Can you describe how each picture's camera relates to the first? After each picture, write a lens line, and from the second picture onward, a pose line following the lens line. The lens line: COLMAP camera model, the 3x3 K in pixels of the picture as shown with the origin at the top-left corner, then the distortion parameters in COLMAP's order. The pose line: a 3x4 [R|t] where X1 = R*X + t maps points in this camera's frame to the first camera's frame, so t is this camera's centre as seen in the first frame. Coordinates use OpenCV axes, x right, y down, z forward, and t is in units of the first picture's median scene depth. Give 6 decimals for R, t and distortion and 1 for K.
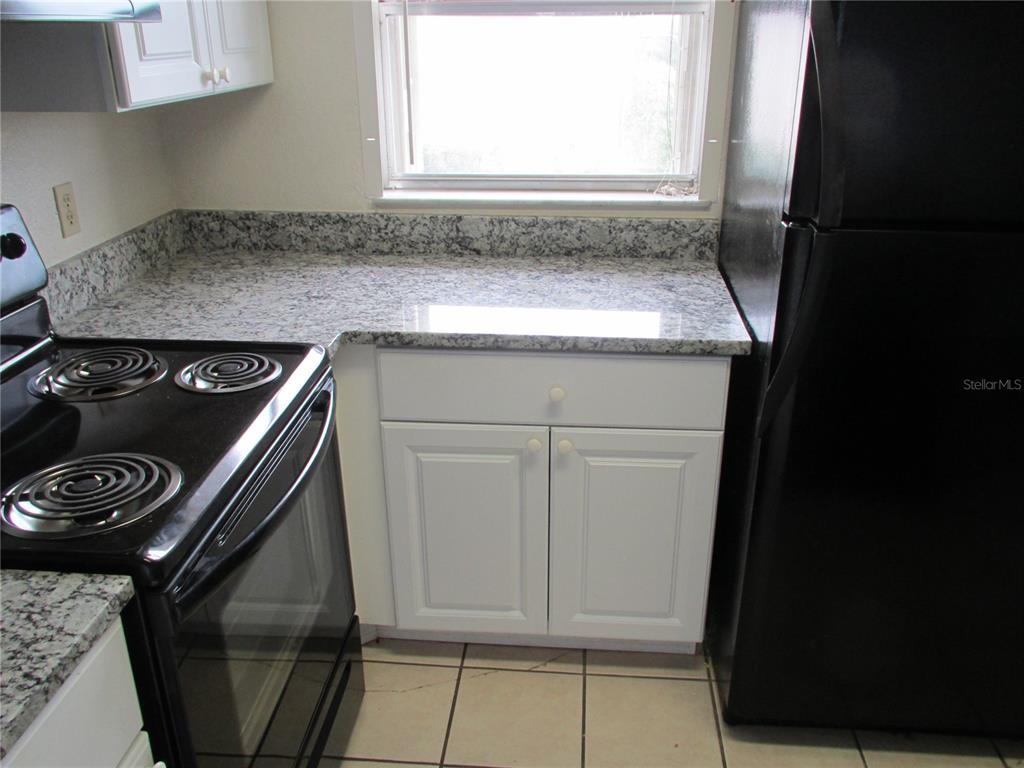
lens RADIAL K [[863.6, 0, 512.0], [0, 863.6, 384.0], [0, 0, 1]] dist [-0.005410, 0.001775]
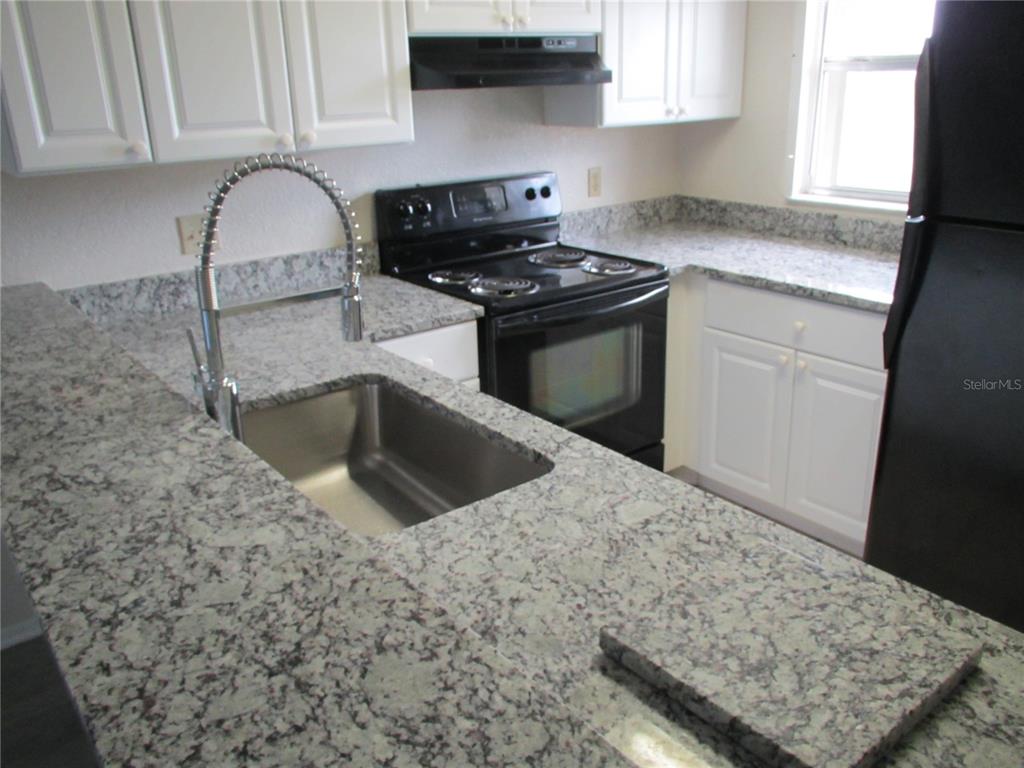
lens RADIAL K [[863.6, 0, 512.0], [0, 863.6, 384.0], [0, 0, 1]] dist [-0.005410, 0.001775]
pose [[0.675829, 0.237153, -0.697864, 0.617998], [-0.264049, 0.961880, 0.071161, 0.104359], [0.688138, 0.136177, 0.712686, -0.303896]]
